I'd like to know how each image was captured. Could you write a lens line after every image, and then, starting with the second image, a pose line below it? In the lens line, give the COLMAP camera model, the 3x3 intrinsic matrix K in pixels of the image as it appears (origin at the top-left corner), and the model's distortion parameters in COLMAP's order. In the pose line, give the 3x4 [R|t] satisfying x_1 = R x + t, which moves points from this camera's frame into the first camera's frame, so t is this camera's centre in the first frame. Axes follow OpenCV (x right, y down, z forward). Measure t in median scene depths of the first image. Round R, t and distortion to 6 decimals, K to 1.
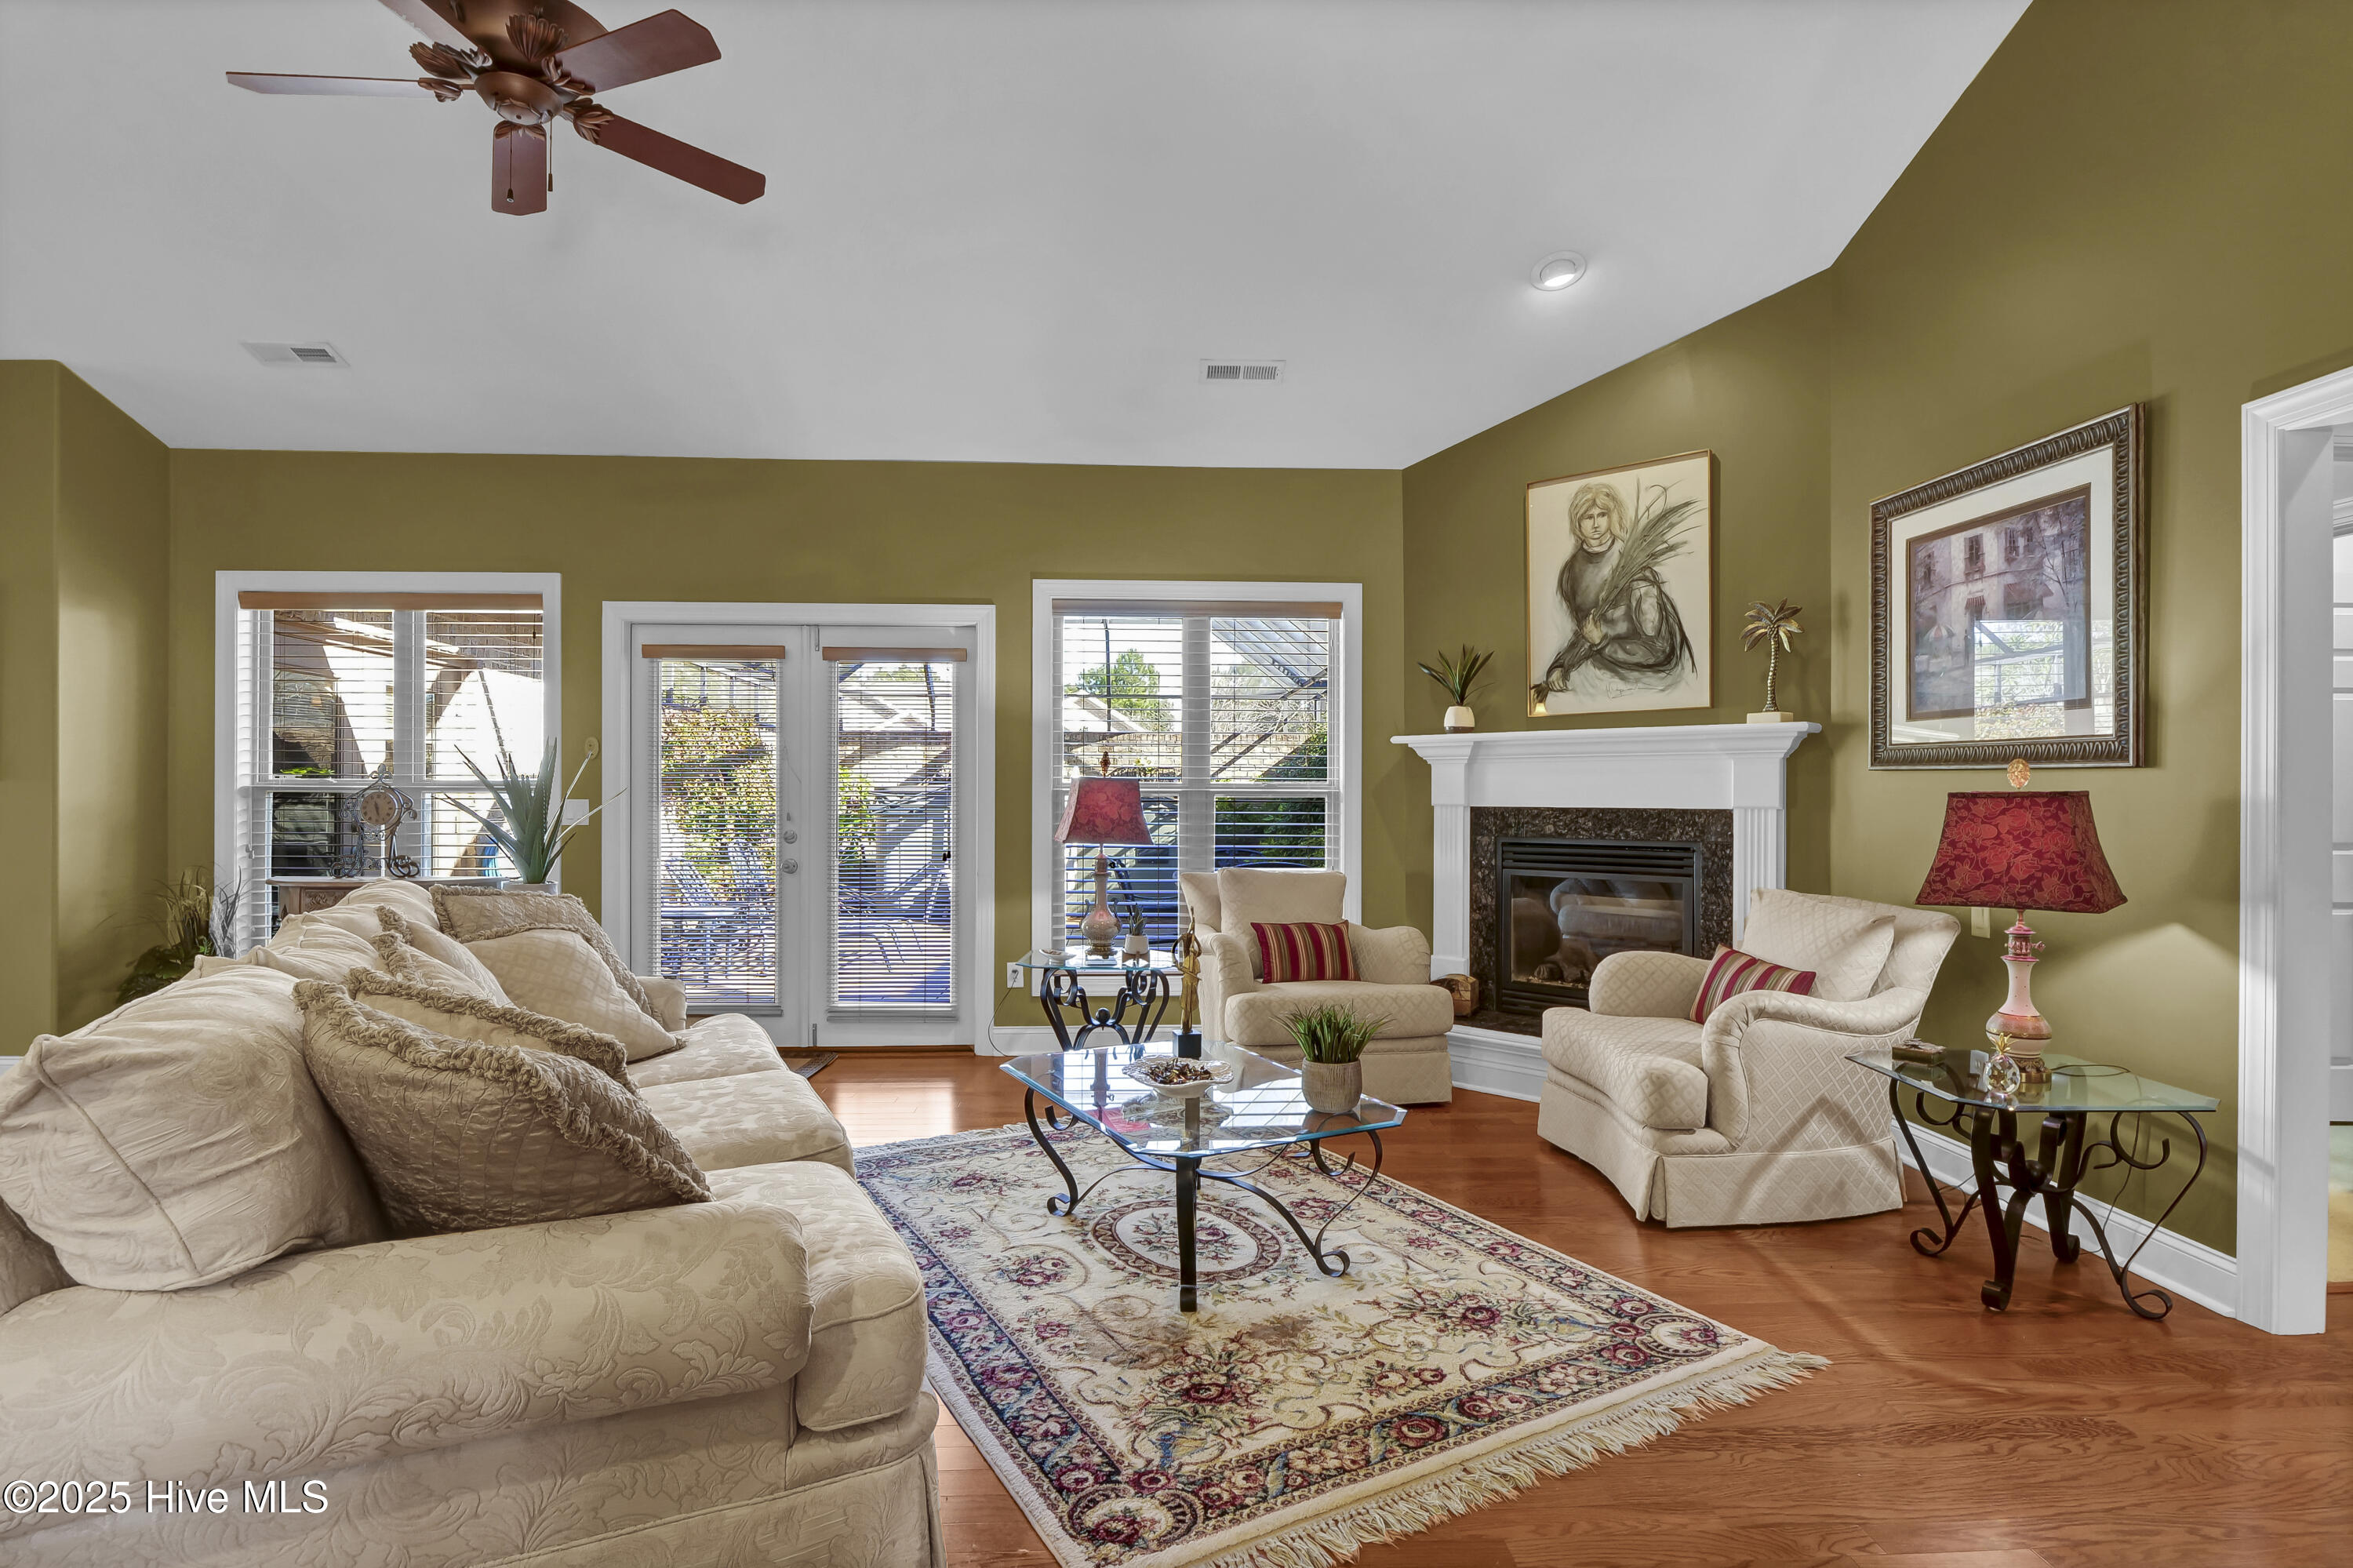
lens RADIAL K [[1172.8, 0, 1184.1], [0, 1172.8, 797.4], [0, 0, 1]] dist [-0.010583, -0.001299]
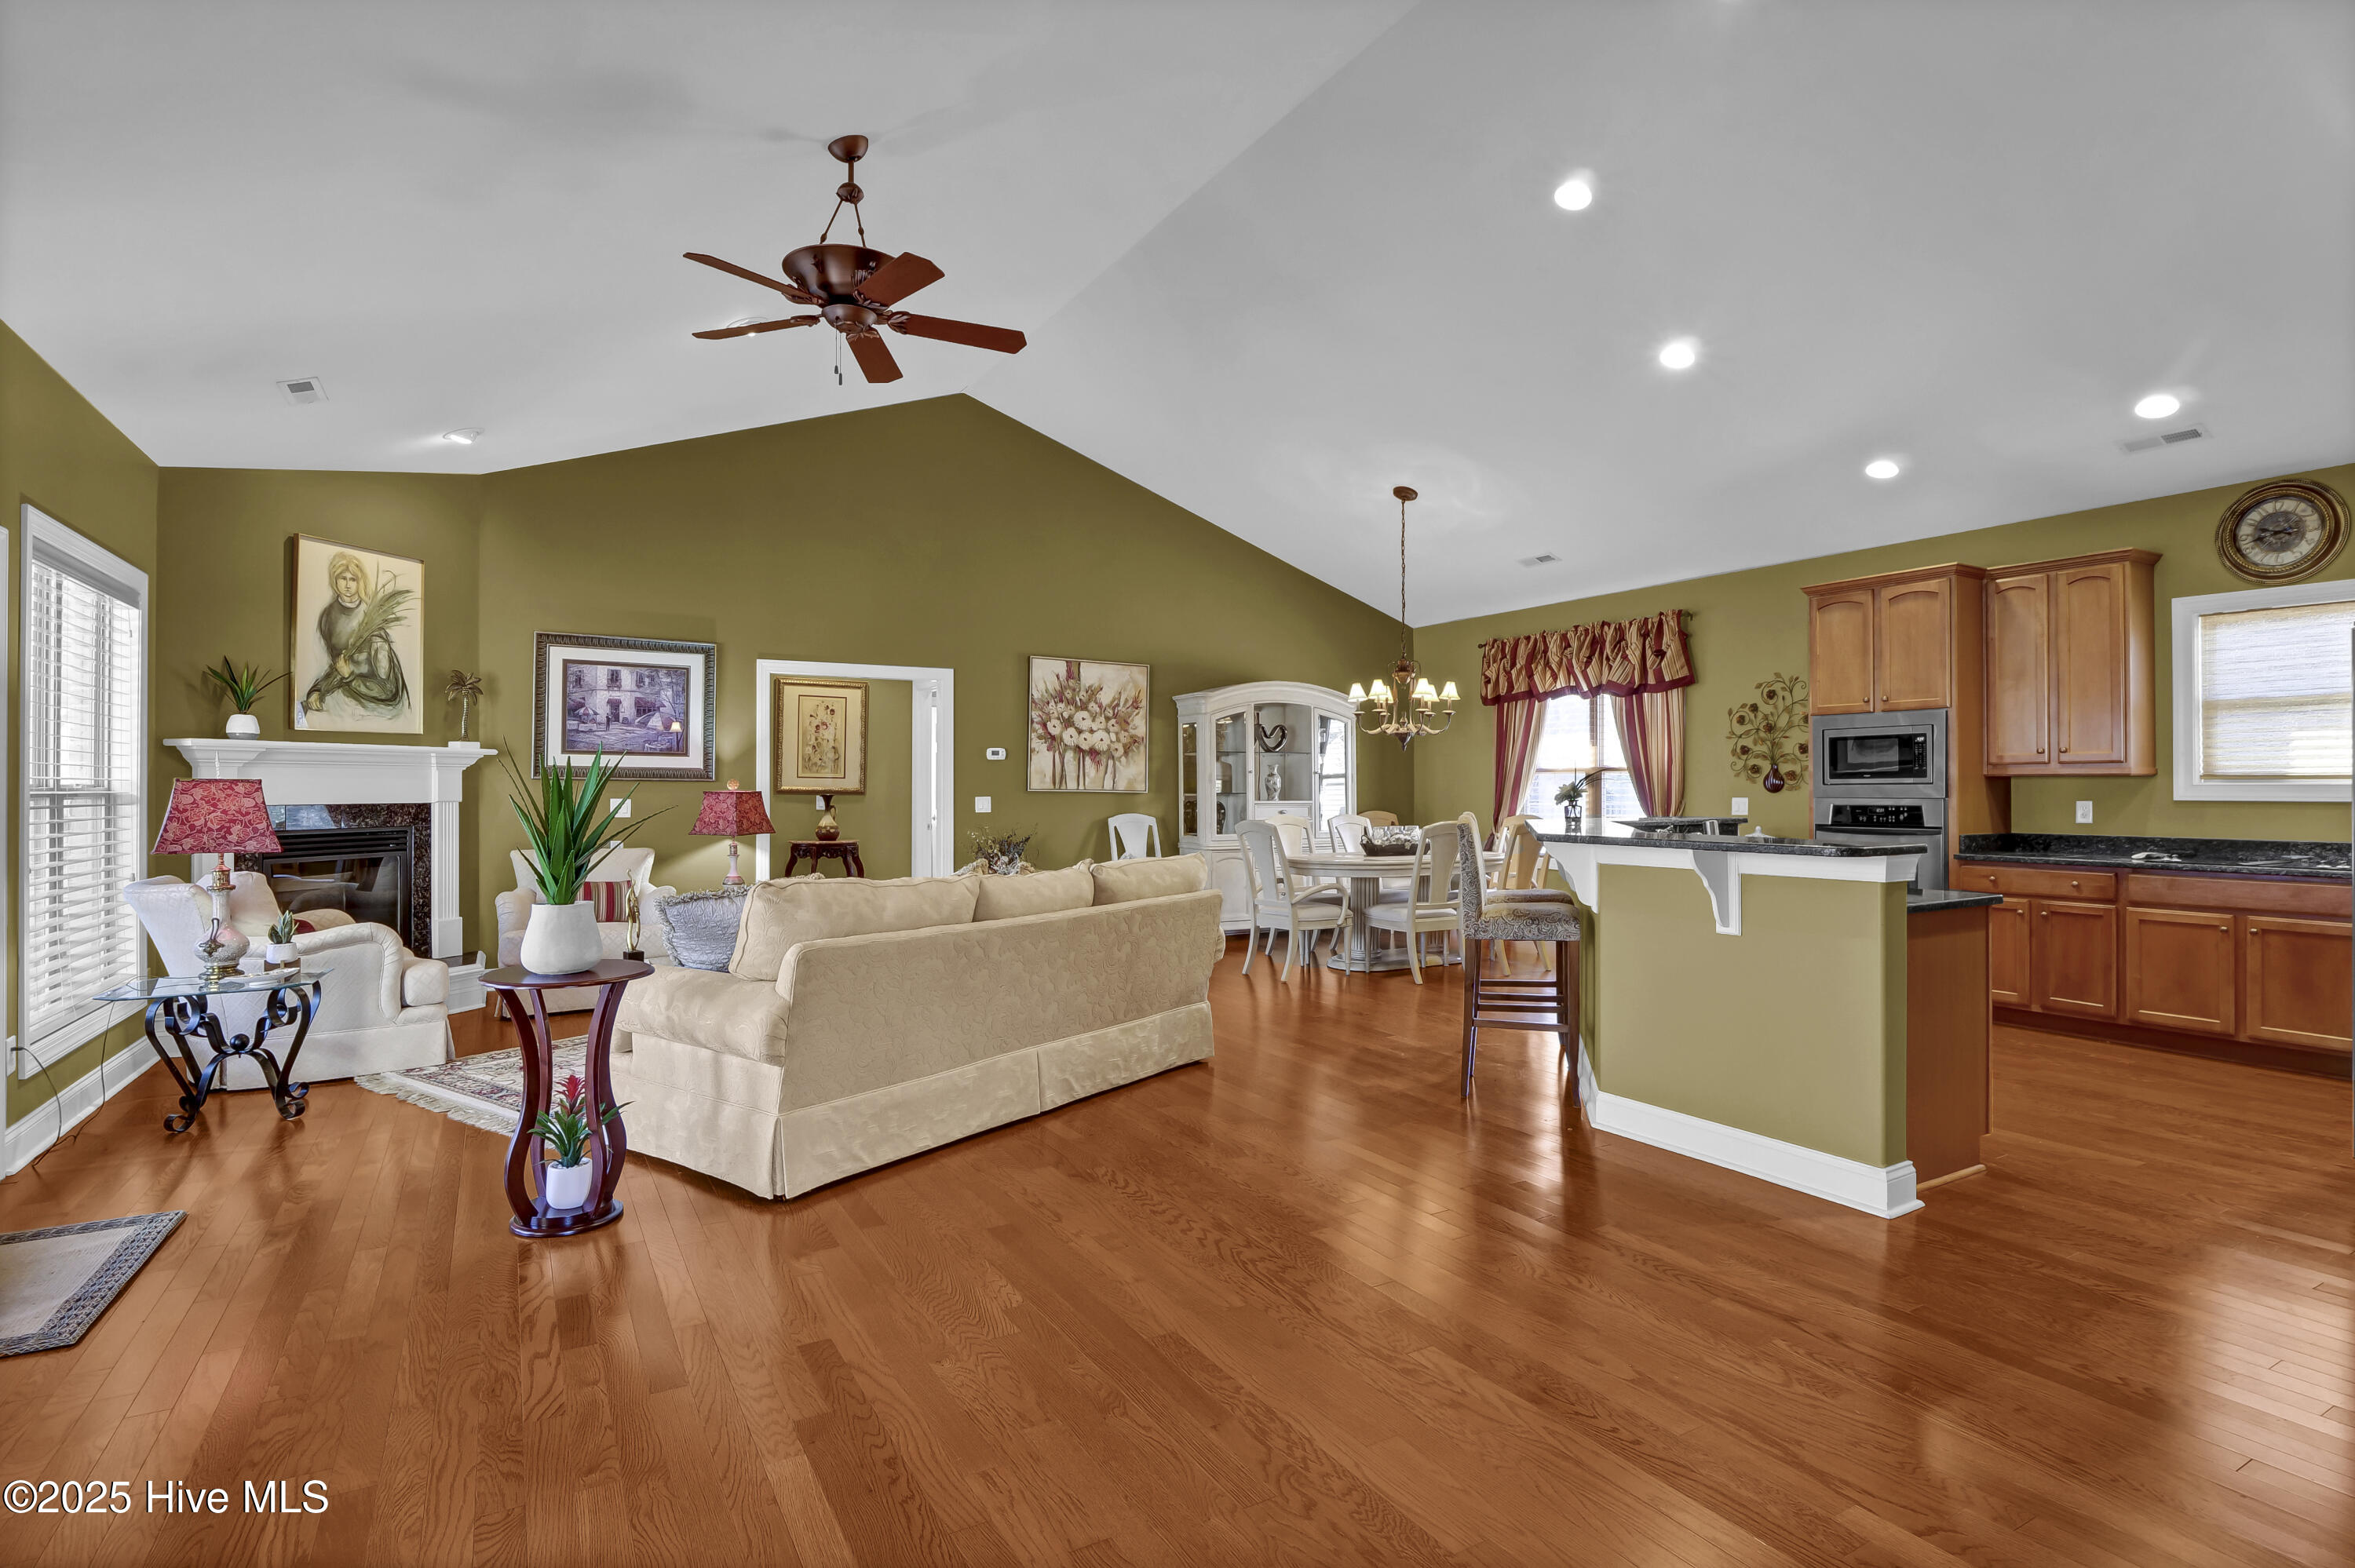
lens RADIAL K [[1173.6, 0, 1192.5], [0, 1173.6, 778.5], [0, 0, 1]] dist [-0.010583, -0.001299]
pose [[-0.462255, 0.002534, 0.886744, -1.262979], [0.001053, 0.999997, -0.002308, -0.015820], [-0.886747, -0.000133, -0.462256, 0.789410]]
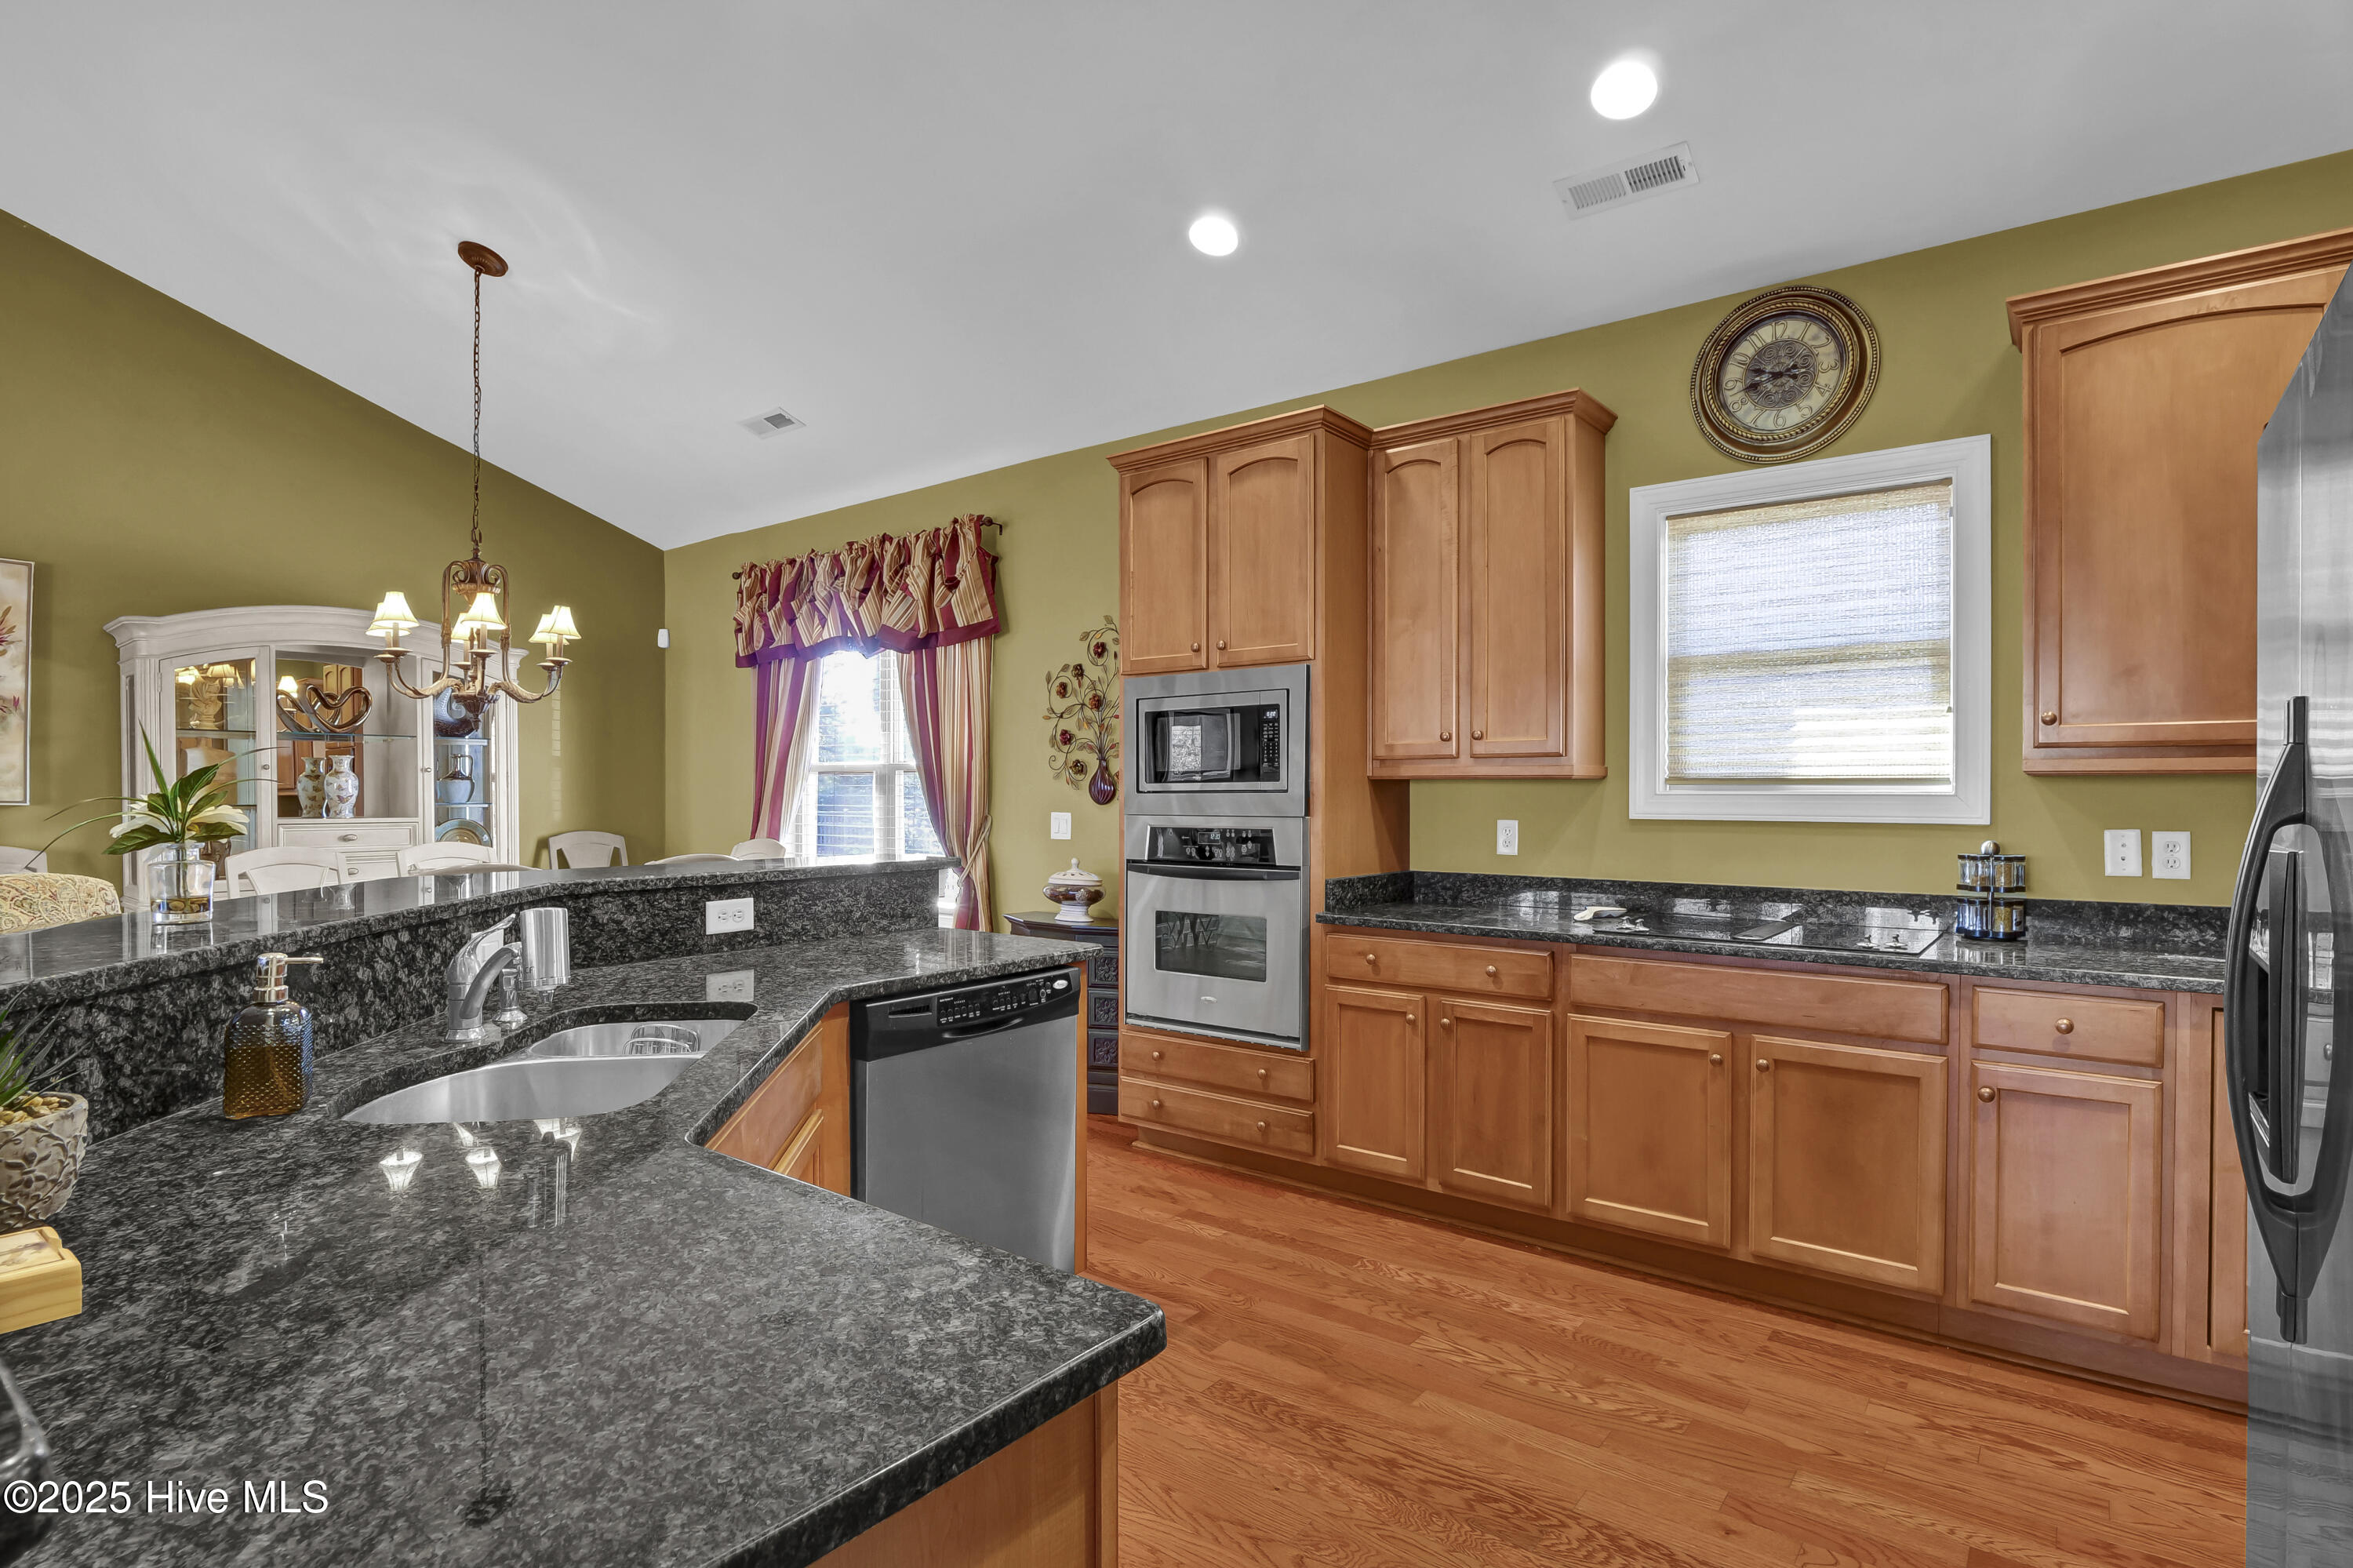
lens RADIAL K [[1172.8, 0, 1189.2], [0, 1172.8, 793.8], [0, 0, 1]] dist [-0.010583, -0.001299]
pose [[-0.758762, -0.006466, 0.651336, -0.922760], [-0.002145, 0.999970, 0.007428, -0.016089], [-0.651365, 0.004239, -0.758753, 0.048346]]
